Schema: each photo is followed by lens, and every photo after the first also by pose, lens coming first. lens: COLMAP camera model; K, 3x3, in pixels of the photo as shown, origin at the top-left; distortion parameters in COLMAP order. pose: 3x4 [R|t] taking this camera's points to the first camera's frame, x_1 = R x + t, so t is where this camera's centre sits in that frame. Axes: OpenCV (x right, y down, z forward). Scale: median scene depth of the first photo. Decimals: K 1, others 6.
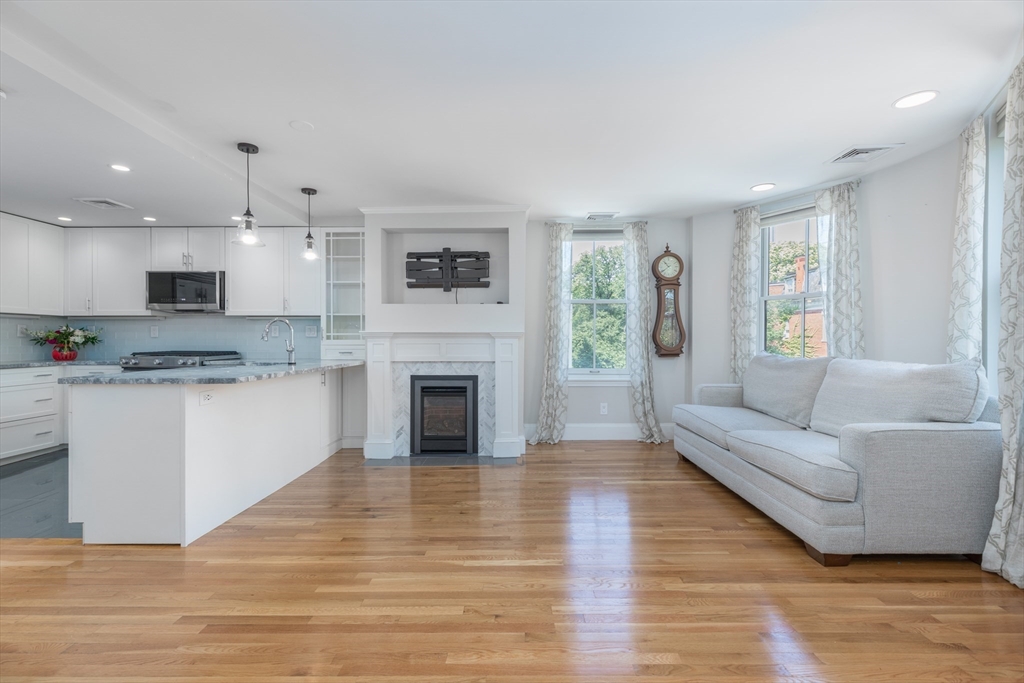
lens RADIAL K [[454.3, 0, 508.0], [0, 454.3, 341.0], [0, 0, 1]] dist [0.004527, 0.001939]
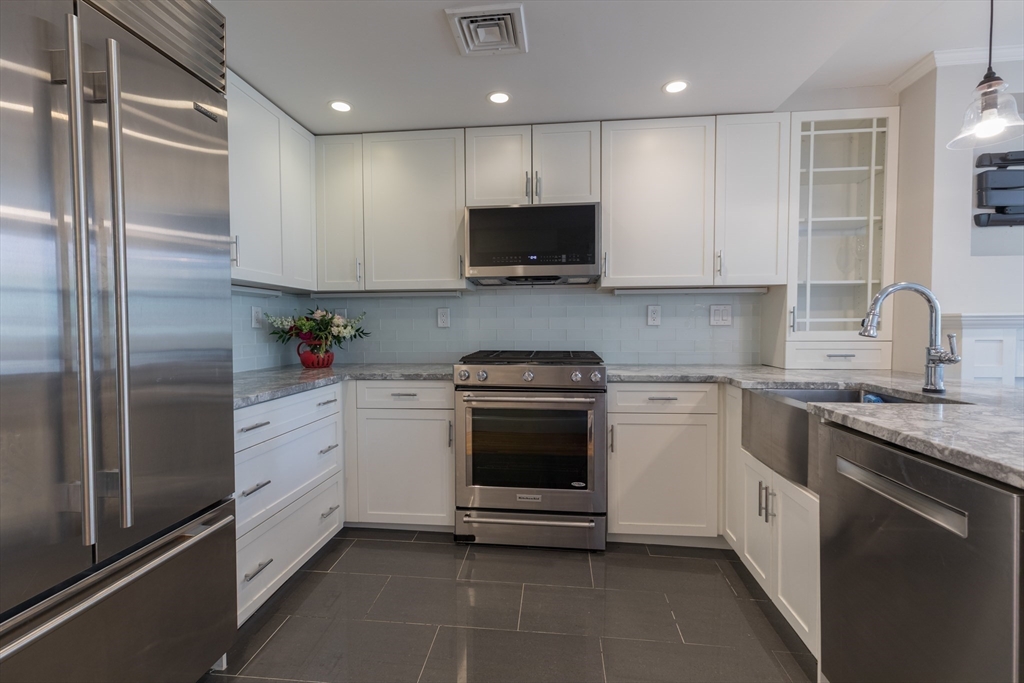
lens RADIAL K [[454.3, 0, 513.5], [0, 454.3, 340.6], [0, 0, 1]] dist [0.004527, 0.001939]
pose [[0.996334, -0.001429, -0.085541, -0.691083], [0.004153, 0.999489, 0.031681, -0.009967], [0.085452, -0.031920, 0.995831, 0.458117]]
